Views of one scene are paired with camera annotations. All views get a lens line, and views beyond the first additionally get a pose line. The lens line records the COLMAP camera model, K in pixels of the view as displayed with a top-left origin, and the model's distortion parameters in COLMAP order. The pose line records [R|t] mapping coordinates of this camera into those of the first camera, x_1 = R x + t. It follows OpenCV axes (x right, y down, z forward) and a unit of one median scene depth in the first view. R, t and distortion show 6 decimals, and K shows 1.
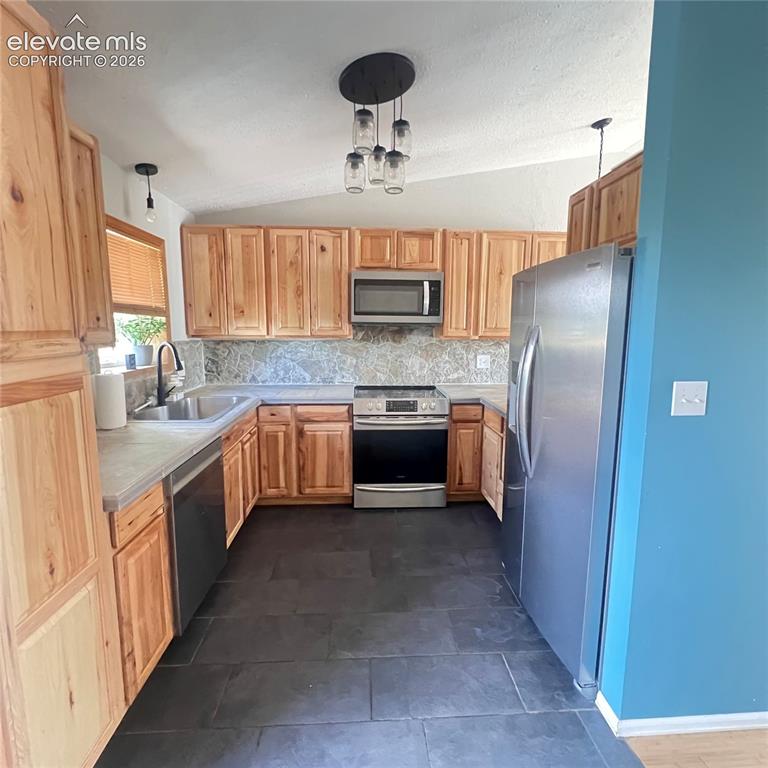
lens RADIAL K [[410.2, 0, 384.6], [0, 410.2, 383.8], [0, 0, 1]] dist [-0.002586, 0.000885]
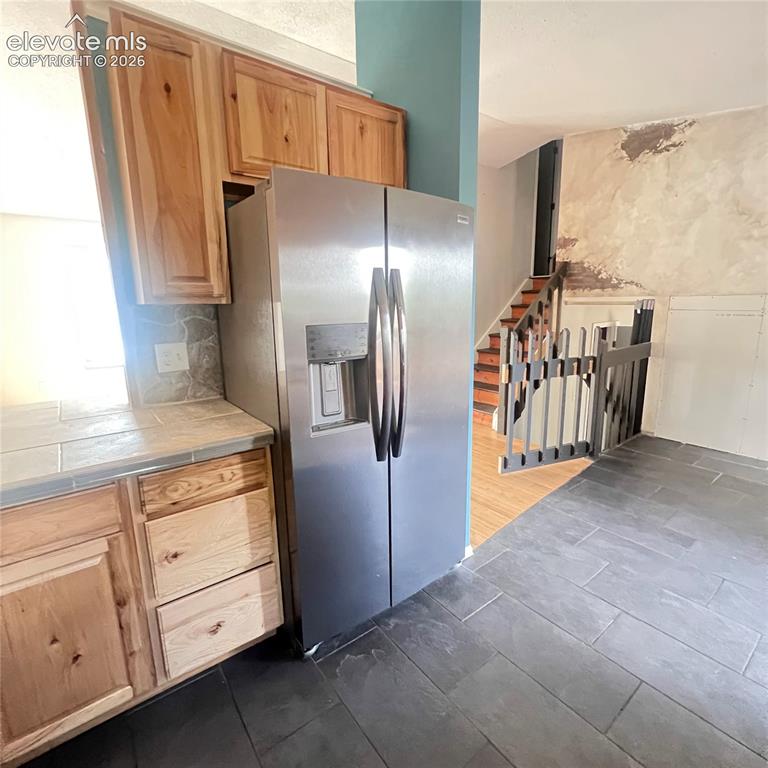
lens RADIAL K [[410.2, 0, 384.6], [0, 410.2, 383.8], [0, 0, 1]] dist [-0.002586, 0.000885]
pose [[-0.565465, -0.157244, 0.809644, -0.167023], [0.128281, 0.952944, 0.274668, -0.085586], [-0.814735, 0.259177, -0.518685, 0.844181]]
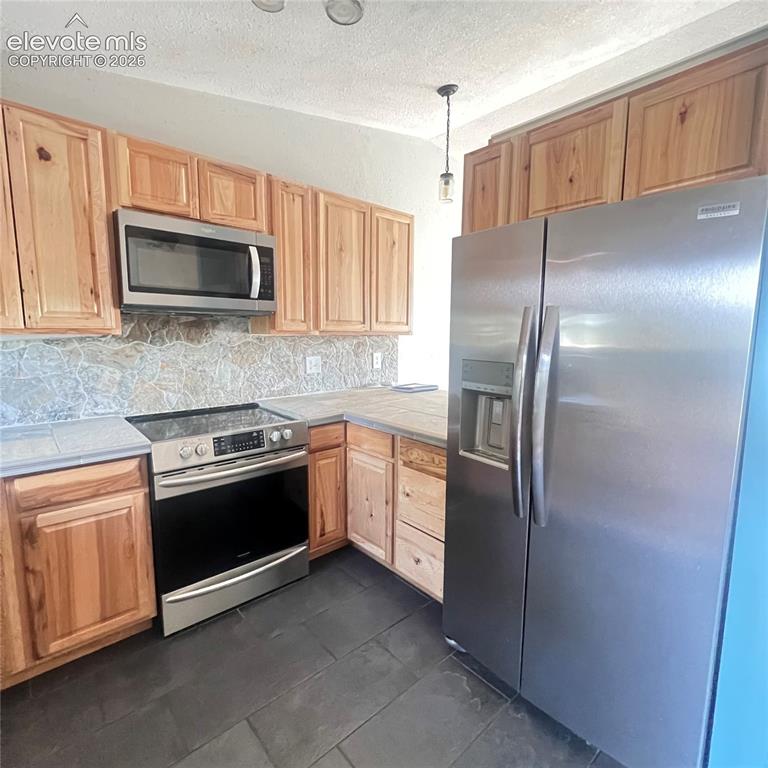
lens RADIAL K [[410.2, 0, 384.6], [0, 410.2, 383.8], [0, 0, 1]] dist [-0.002586, 0.000885]
pose [[0.780389, -0.078459, 0.620353, -0.159333], [0.081902, 0.996375, 0.022985, -0.029078], [-0.619908, 0.032871, 0.783986, 0.364589]]
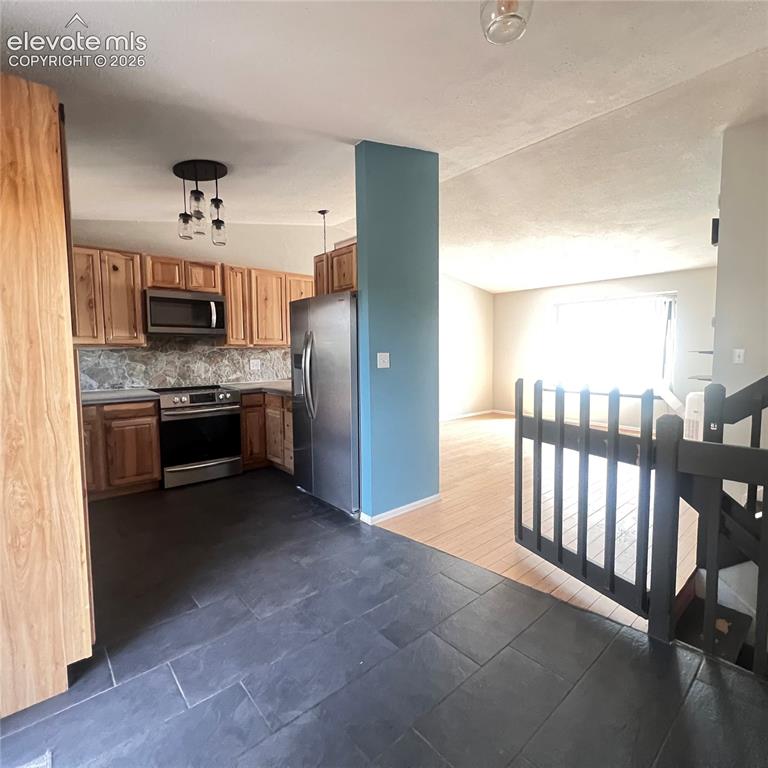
lens RADIAL K [[410.2, 0, 384.6], [0, 410.2, 383.8], [0, 0, 1]] dist [-0.002586, 0.000885]
pose [[0.792507, -0.060434, 0.606861, -0.270523], [0.094437, 0.995236, -0.024215, 0.090876], [-0.602507, 0.076501, 0.794439, -0.339090]]
